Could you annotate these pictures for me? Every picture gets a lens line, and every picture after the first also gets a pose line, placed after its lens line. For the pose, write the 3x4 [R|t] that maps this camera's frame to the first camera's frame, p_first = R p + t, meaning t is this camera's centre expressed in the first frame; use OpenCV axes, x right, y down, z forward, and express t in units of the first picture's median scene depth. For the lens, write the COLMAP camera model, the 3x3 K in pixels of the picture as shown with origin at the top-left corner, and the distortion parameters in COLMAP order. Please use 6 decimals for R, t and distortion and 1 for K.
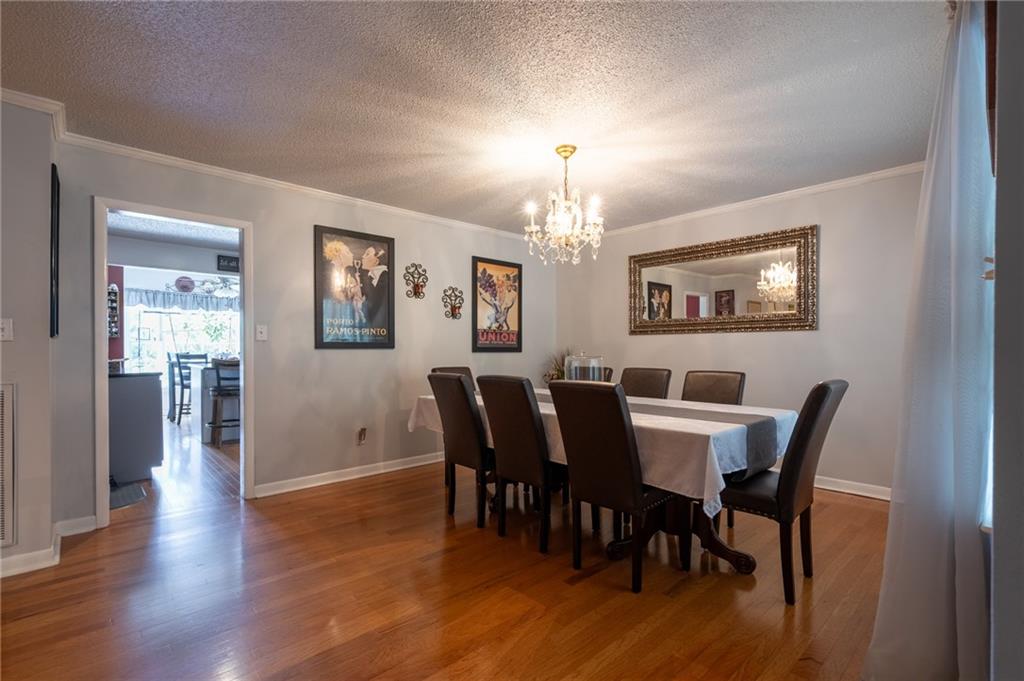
lens RADIAL K [[472.7, 0, 517.0], [0, 472.7, 349.2], [0, 0, 1]] dist [-0.003284, 0.000450]
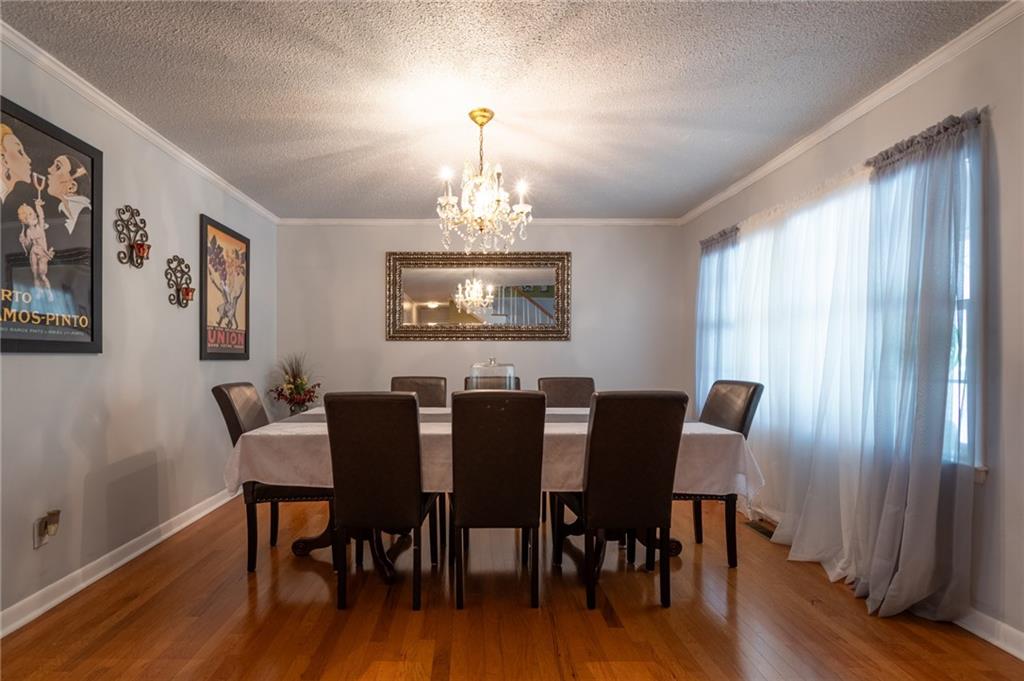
lens RADIAL K [[472.7, 0, 542.4], [0, 472.7, 355.6], [0, 0, 1]] dist [-0.003284, 0.000450]
pose [[0.687361, 0.004450, 0.726302, -0.262617], [-0.000922, 0.999986, -0.005255, 0.003288], [-0.726315, 0.002943, 0.687355, 0.218330]]
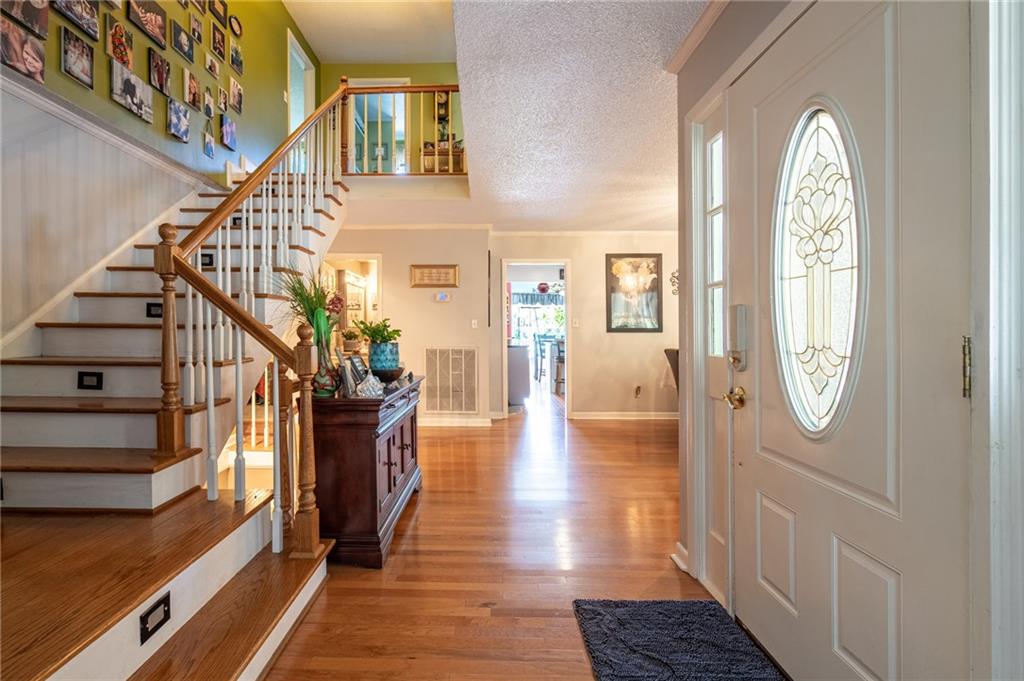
lens RADIAL K [[472.7, 0, 513.1], [0, 472.7, 331.0], [0, 0, 1]] dist [-0.003284, 0.000450]
pose [[0.773713, -0.001202, -0.633535, 0.241970], [0.000342, 0.999999, -0.001480, -0.002316], [0.633536, 0.000928, 0.773712, -0.305922]]
